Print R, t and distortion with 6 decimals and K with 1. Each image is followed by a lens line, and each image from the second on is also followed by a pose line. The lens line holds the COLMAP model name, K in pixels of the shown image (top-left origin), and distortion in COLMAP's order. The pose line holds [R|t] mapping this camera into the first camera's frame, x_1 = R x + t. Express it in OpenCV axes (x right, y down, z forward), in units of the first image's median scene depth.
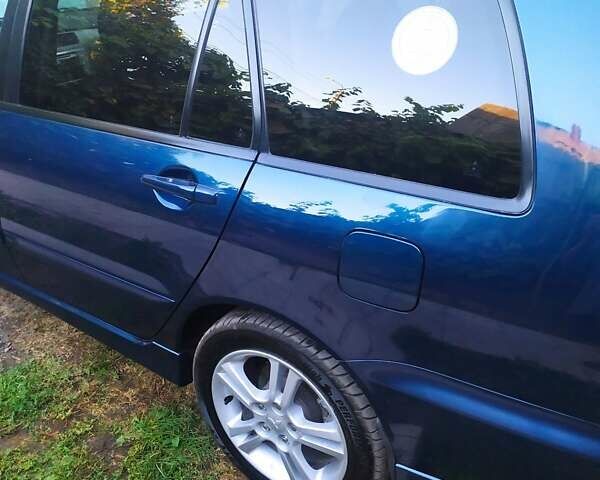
lens RADIAL K [[640.1, 0, 300.0], [0, 640.1, 240.0], [0, 0, 1]] dist [0.114635, -0.180668]
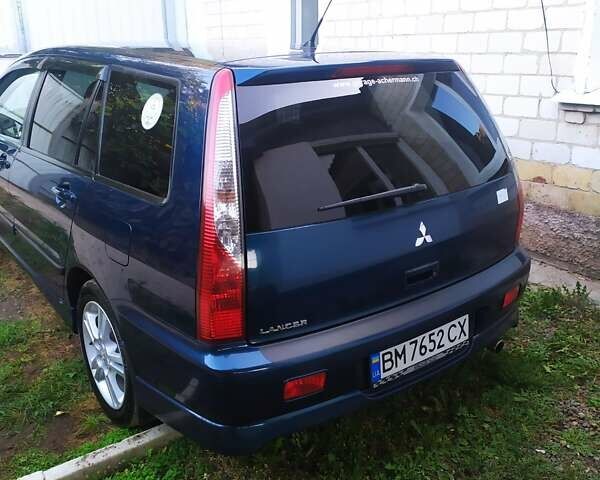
lens RADIAL K [[640.1, 0, 300.0], [0, 640.1, 240.0], [0, 0, 1]] dist [0.114635, -0.180668]
pose [[0.953173, 0.109193, -0.282026, 0.798442], [-0.149339, 0.980858, -0.124965, 0.140497], [0.262982, 0.161231, 0.951233, -0.364122]]
